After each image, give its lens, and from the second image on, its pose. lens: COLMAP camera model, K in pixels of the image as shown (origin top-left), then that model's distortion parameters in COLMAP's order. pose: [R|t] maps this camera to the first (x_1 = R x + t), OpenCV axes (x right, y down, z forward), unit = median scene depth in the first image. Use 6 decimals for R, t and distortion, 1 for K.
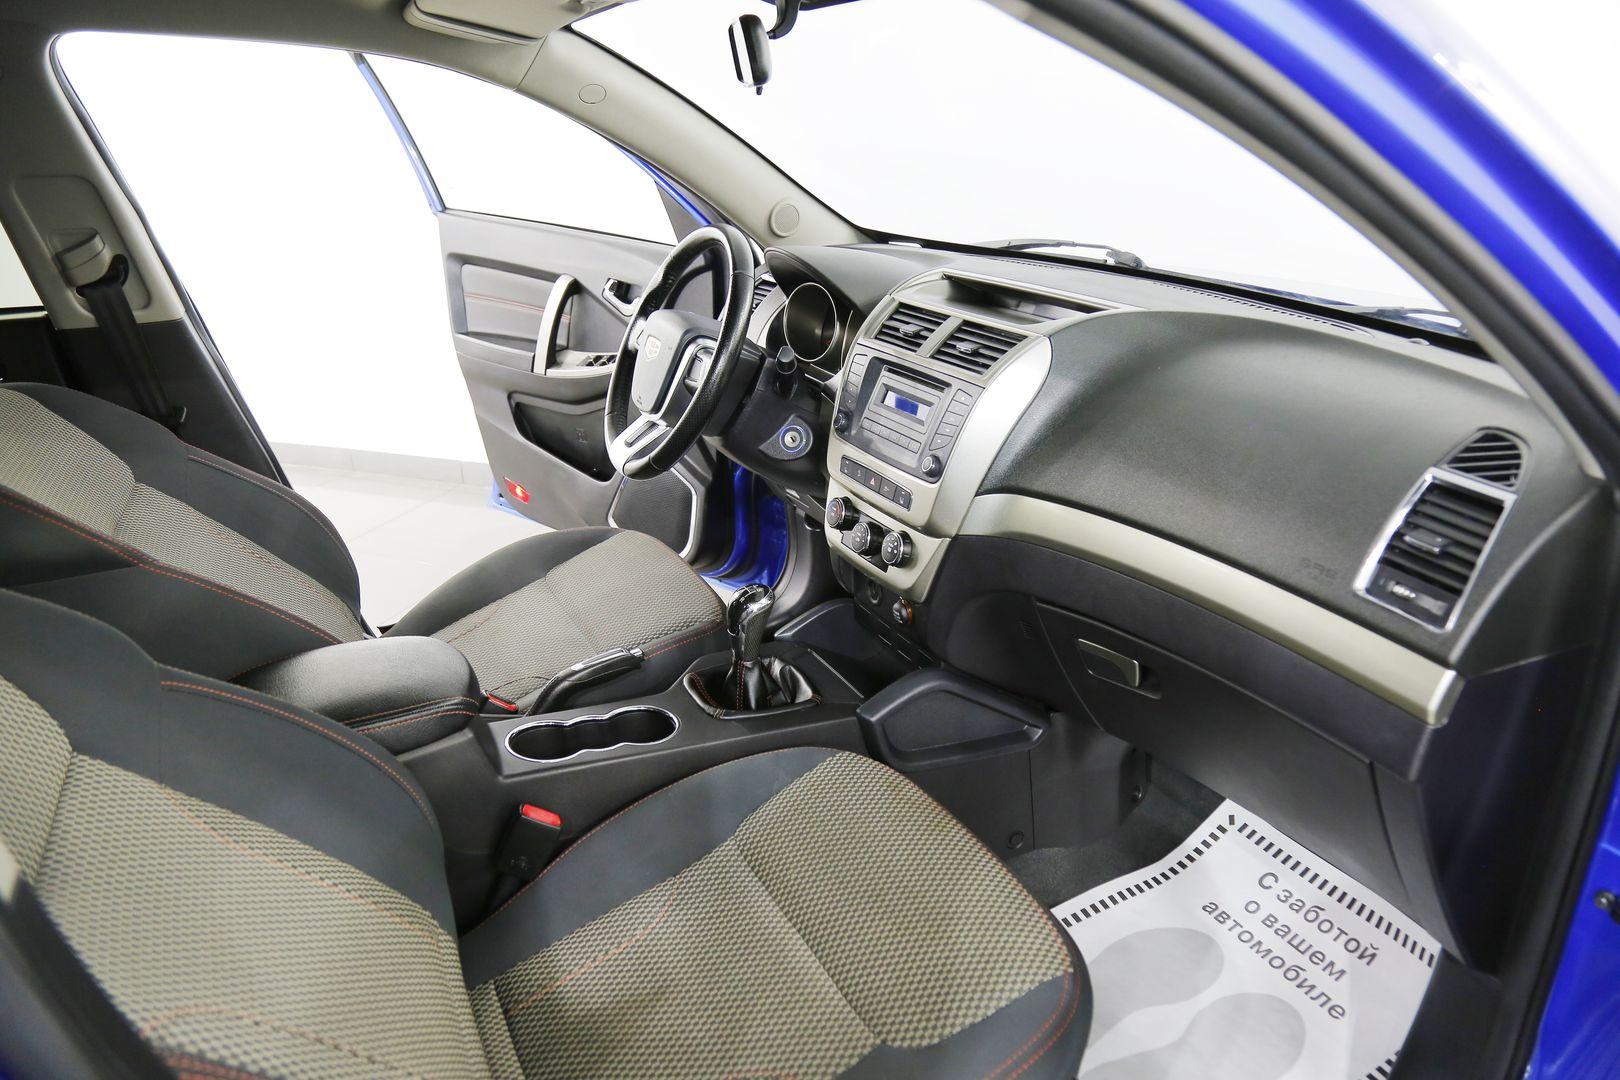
lens RADIAL K [[1078.6, 0, 807.5], [0, 1078.6, 548.8], [0, 0, 1]] dist [-0.123363, 0.046036]
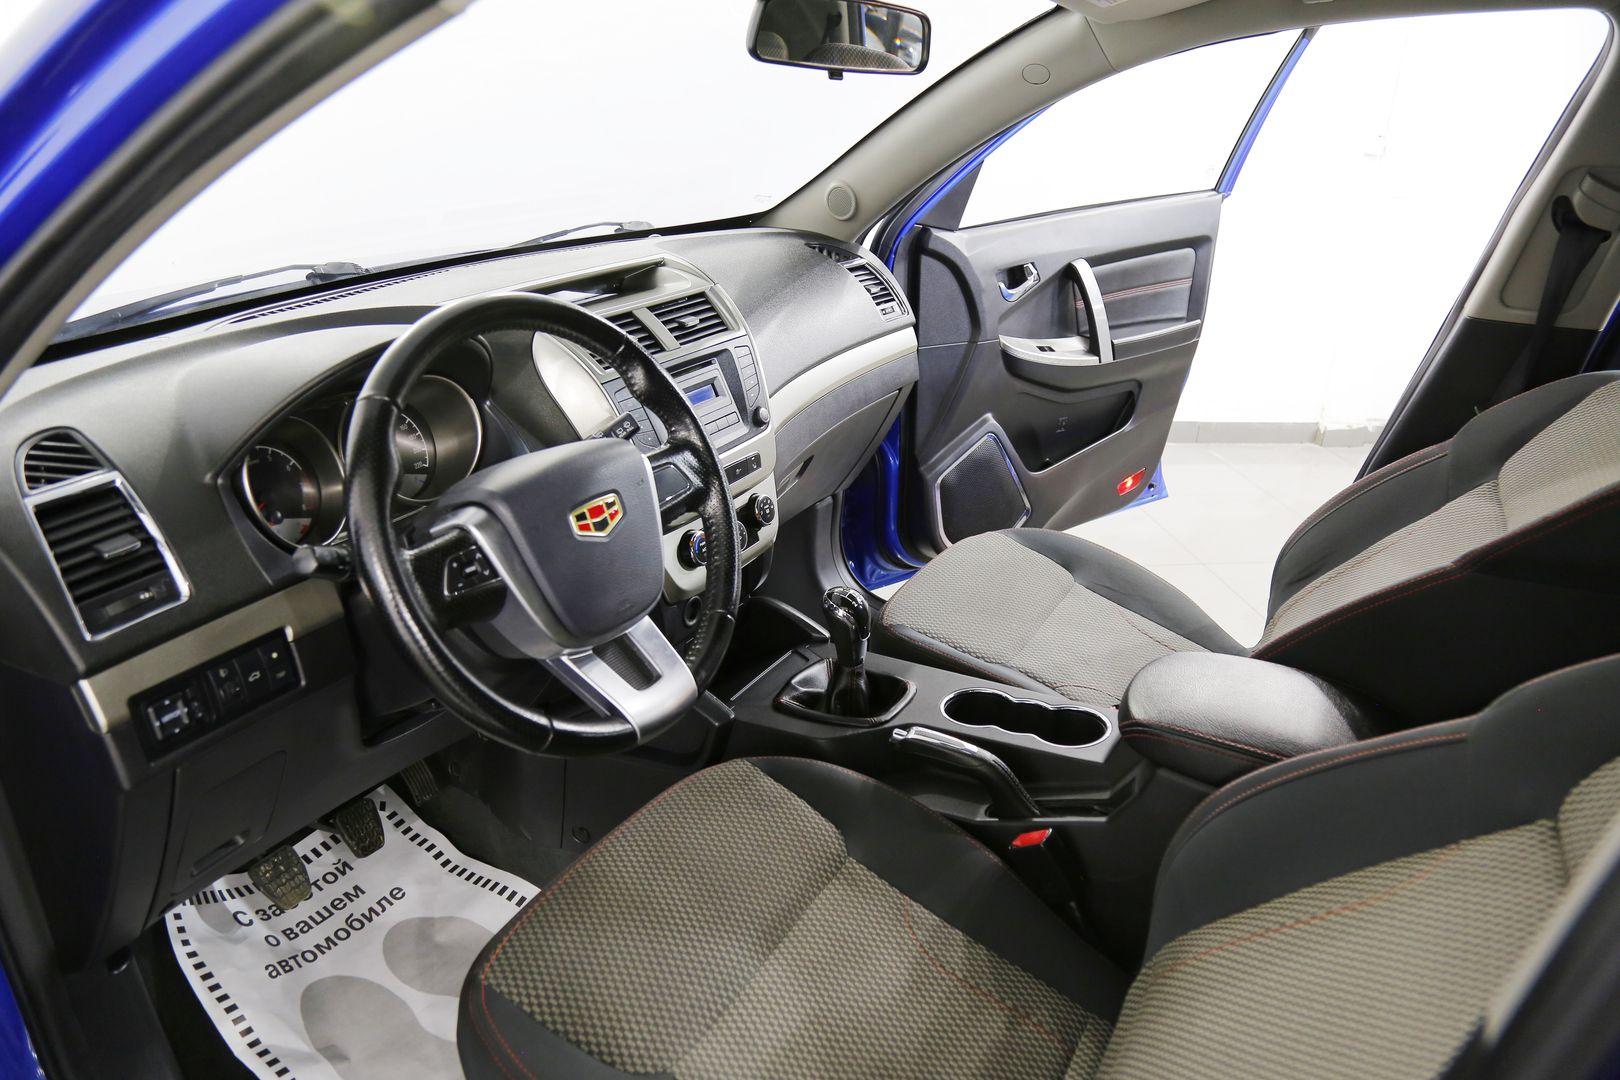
lens RADIAL K [[1078.6, 0, 810.3], [0, 1078.6, 544.1], [0, 0, 1]] dist [-0.123363, 0.046036]
pose [[-0.545965, -0.326878, 0.771410, -0.473329], [0.312287, 0.774995, 0.549417, -0.331406], [-0.777431, 0.540864, -0.321040, 0.807381]]
